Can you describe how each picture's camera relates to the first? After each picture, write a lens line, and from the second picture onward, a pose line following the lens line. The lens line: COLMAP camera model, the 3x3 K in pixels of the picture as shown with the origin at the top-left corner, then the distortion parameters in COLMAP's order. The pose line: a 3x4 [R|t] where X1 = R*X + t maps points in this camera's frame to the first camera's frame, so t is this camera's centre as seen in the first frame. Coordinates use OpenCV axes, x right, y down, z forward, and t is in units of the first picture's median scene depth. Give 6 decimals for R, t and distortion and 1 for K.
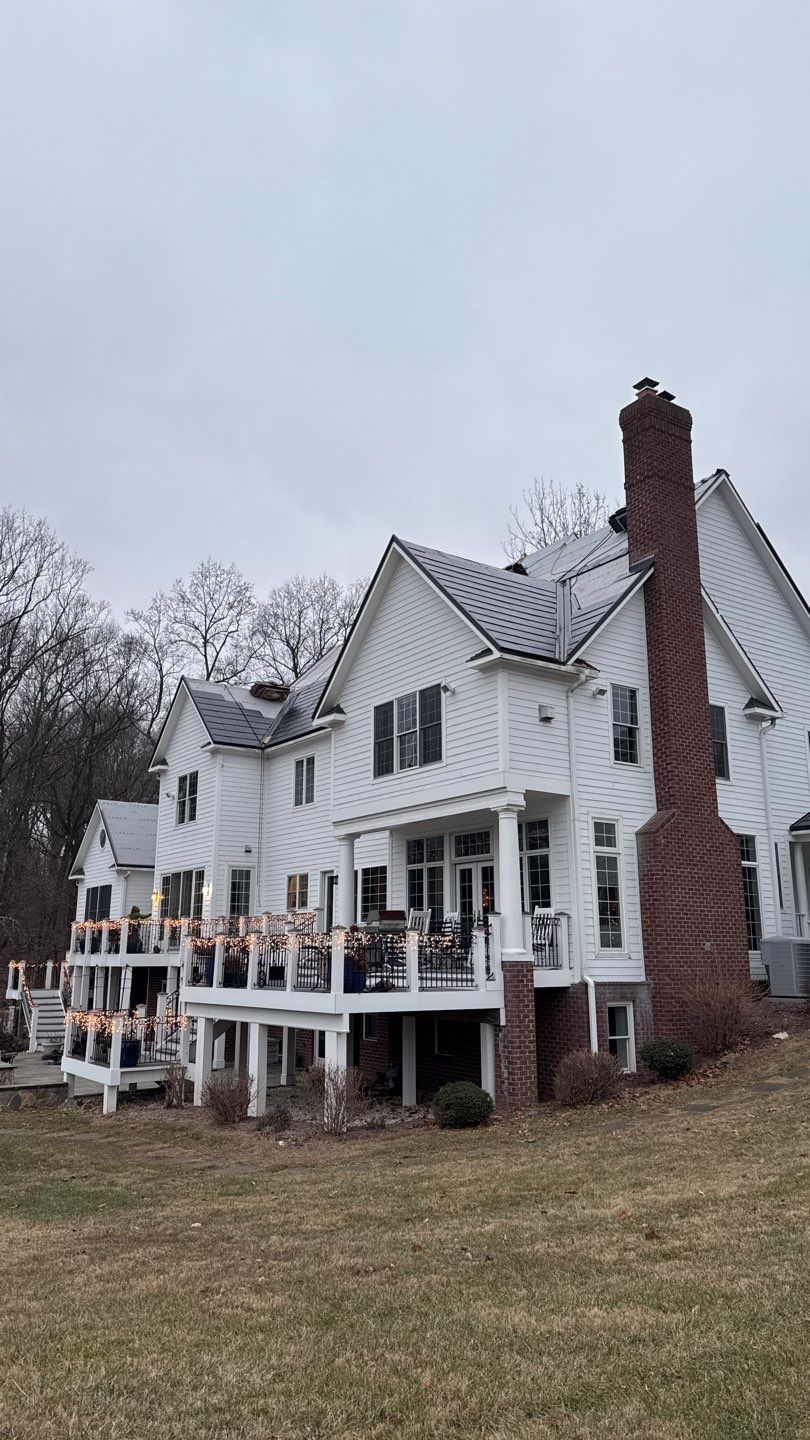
lens RADIAL K [[1008.8, 0, 402.6], [0, 1008.8, 709.6], [0, 0, 1]] dist [0.050423, 0.000270]
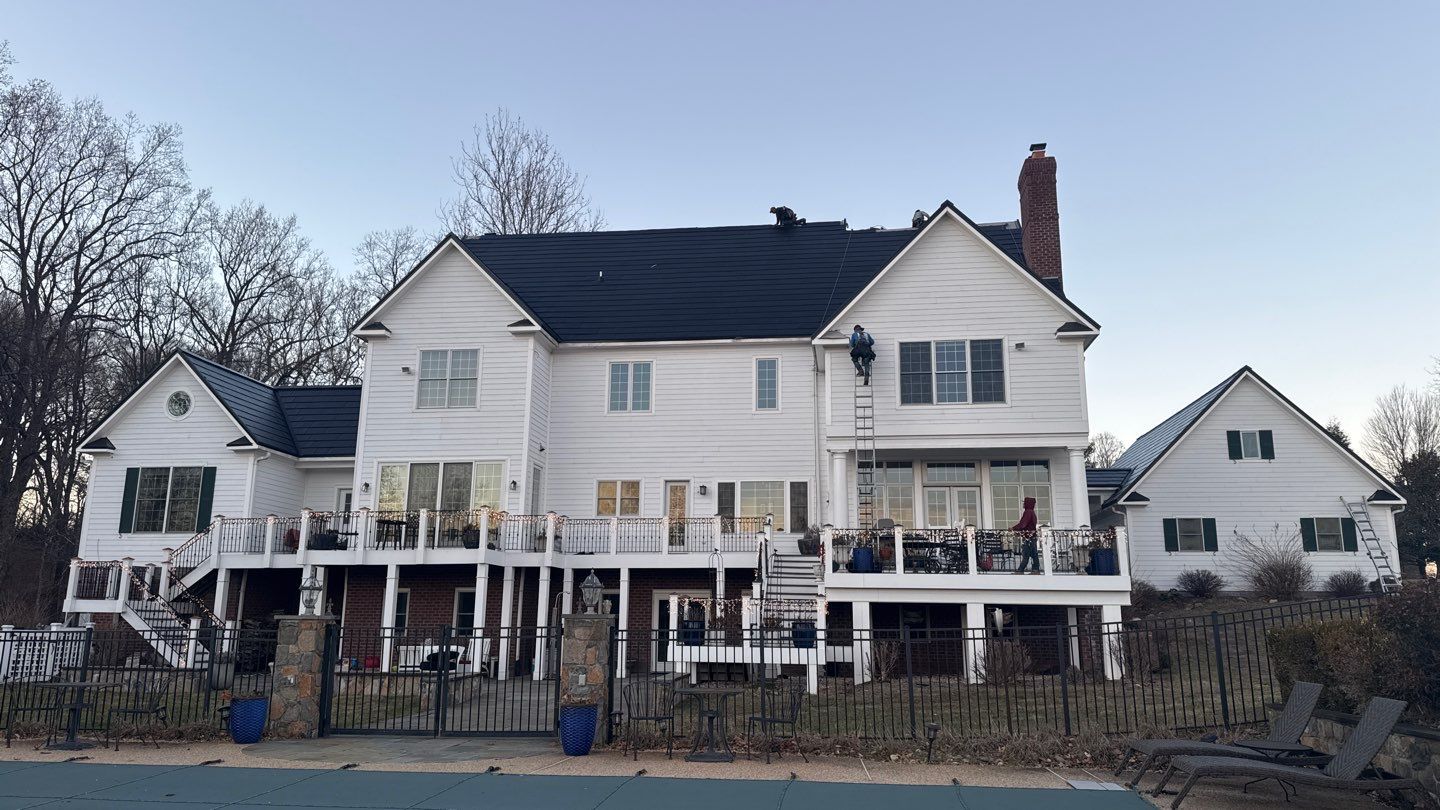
lens RADIAL K [[1008.8, 0, 716.8], [0, 1008.8, 411.6], [0, 0, 1]] dist [0.050423, 0.000270]
pose [[0.685380, 0.171184, 0.707778, -0.924750], [-0.189190, 0.980458, -0.053931, 0.167955], [-0.703179, -0.096941, 0.704373, 0.328816]]
